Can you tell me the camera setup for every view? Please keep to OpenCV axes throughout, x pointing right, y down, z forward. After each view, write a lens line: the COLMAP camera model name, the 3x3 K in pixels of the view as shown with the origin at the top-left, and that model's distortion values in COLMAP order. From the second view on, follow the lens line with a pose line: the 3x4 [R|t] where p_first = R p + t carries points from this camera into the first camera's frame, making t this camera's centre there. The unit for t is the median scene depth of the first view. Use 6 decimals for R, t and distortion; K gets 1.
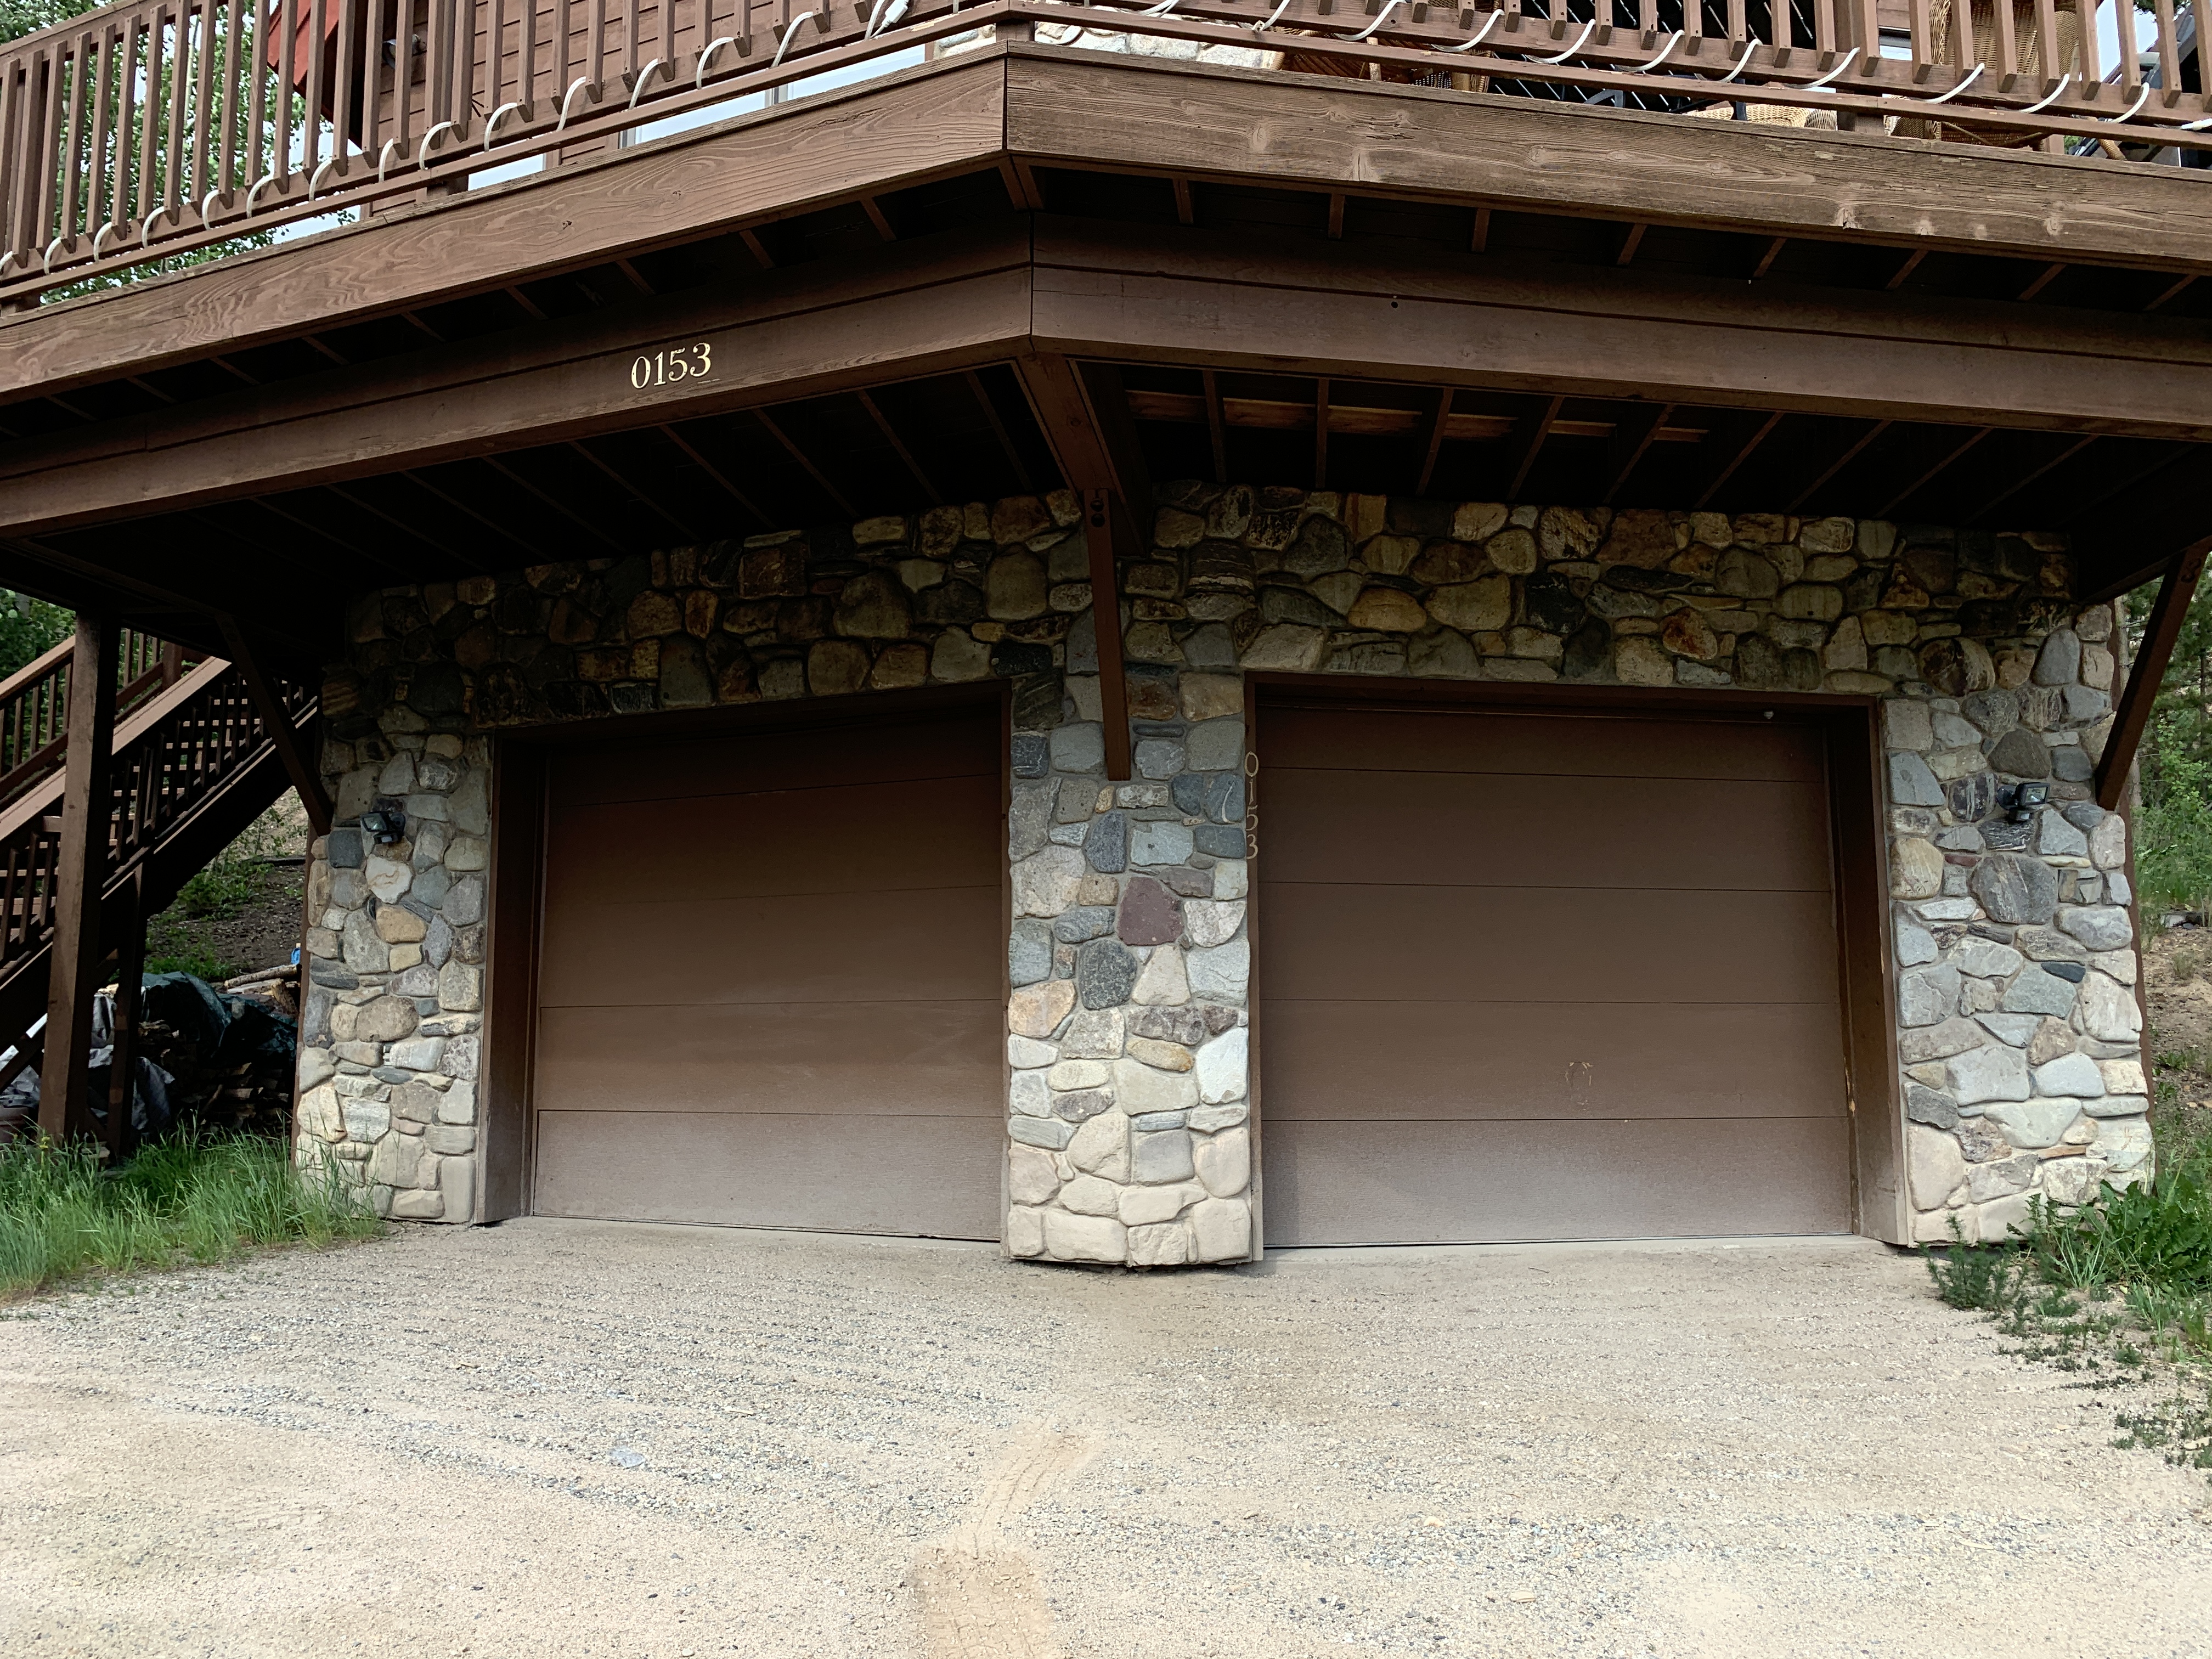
lens RADIAL K [[1646.4, 0, 1109.1], [0, 1646.4, 810.7], [0, 0, 1]] dist [0.017641, -0.026248]
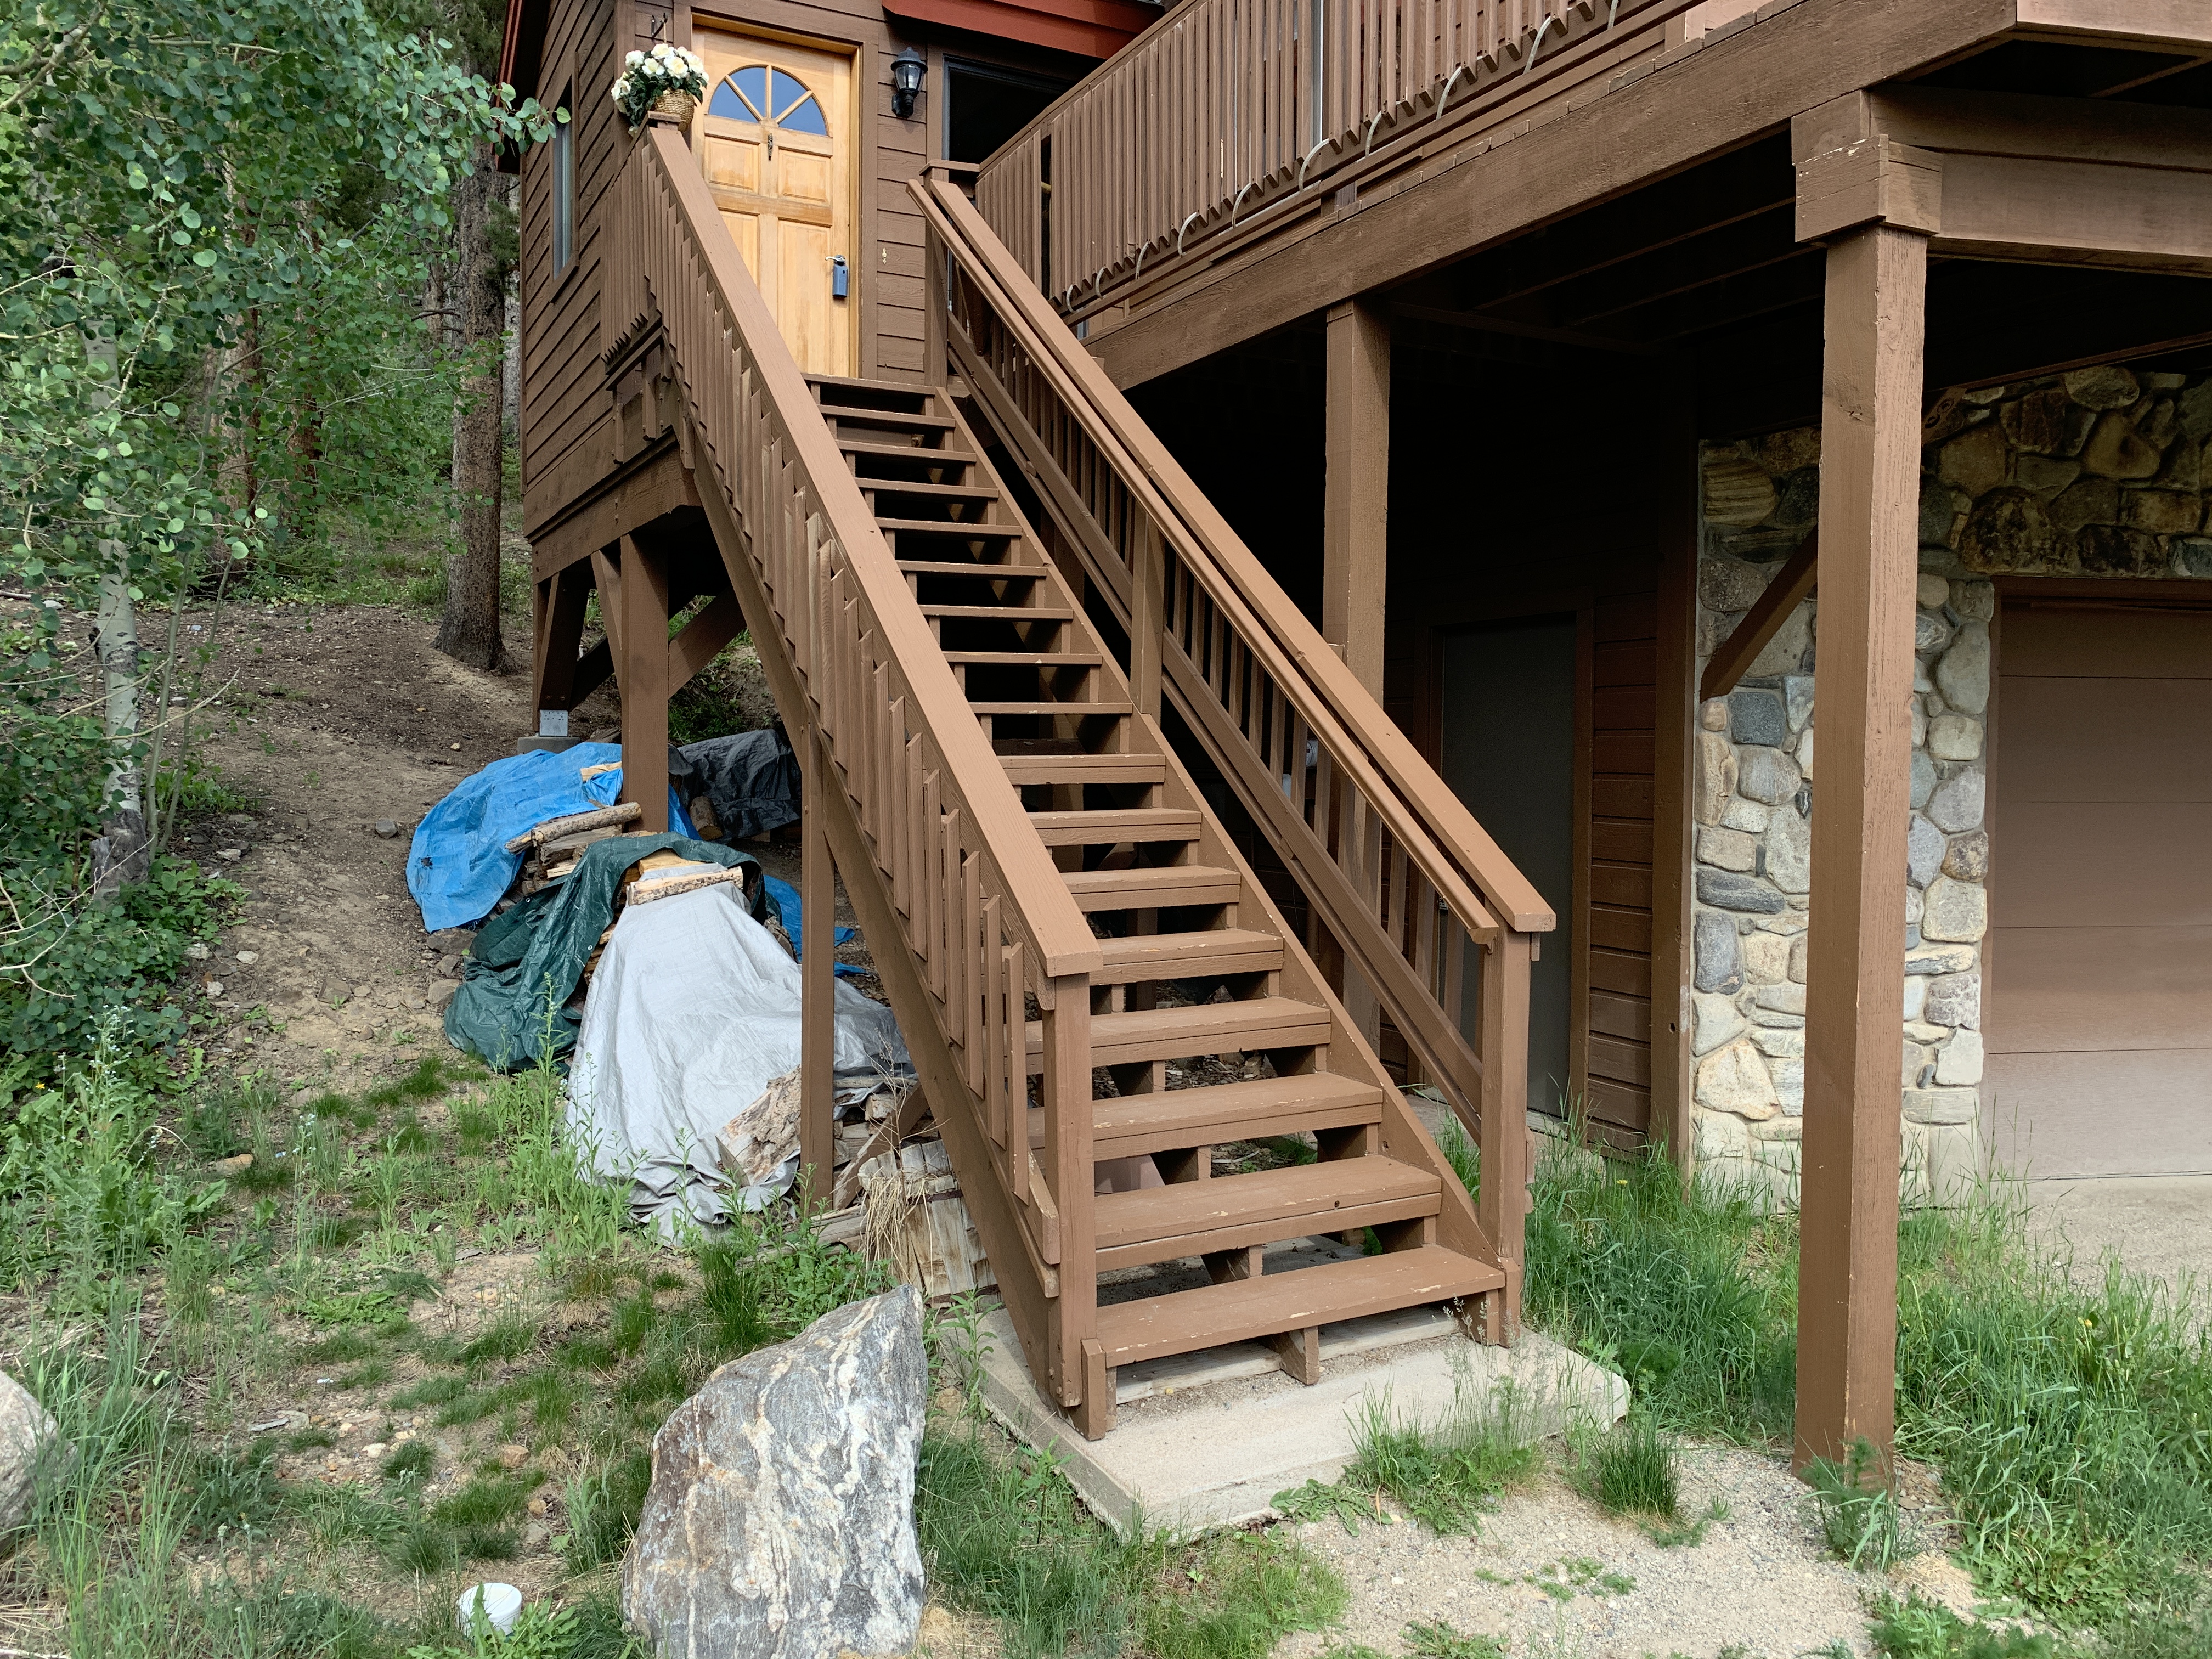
lens RADIAL K [[1664.3, 0, 1106.0], [0, 1664.3, 829.5], [0, 0, 1]] dist [0.052207, -0.037992]
pose [[0.824210, -0.006932, 0.566241, -1.428843], [-0.078679, 0.988825, 0.126629, 0.000414], [-0.560791, -0.148920, 0.814454, 0.717856]]
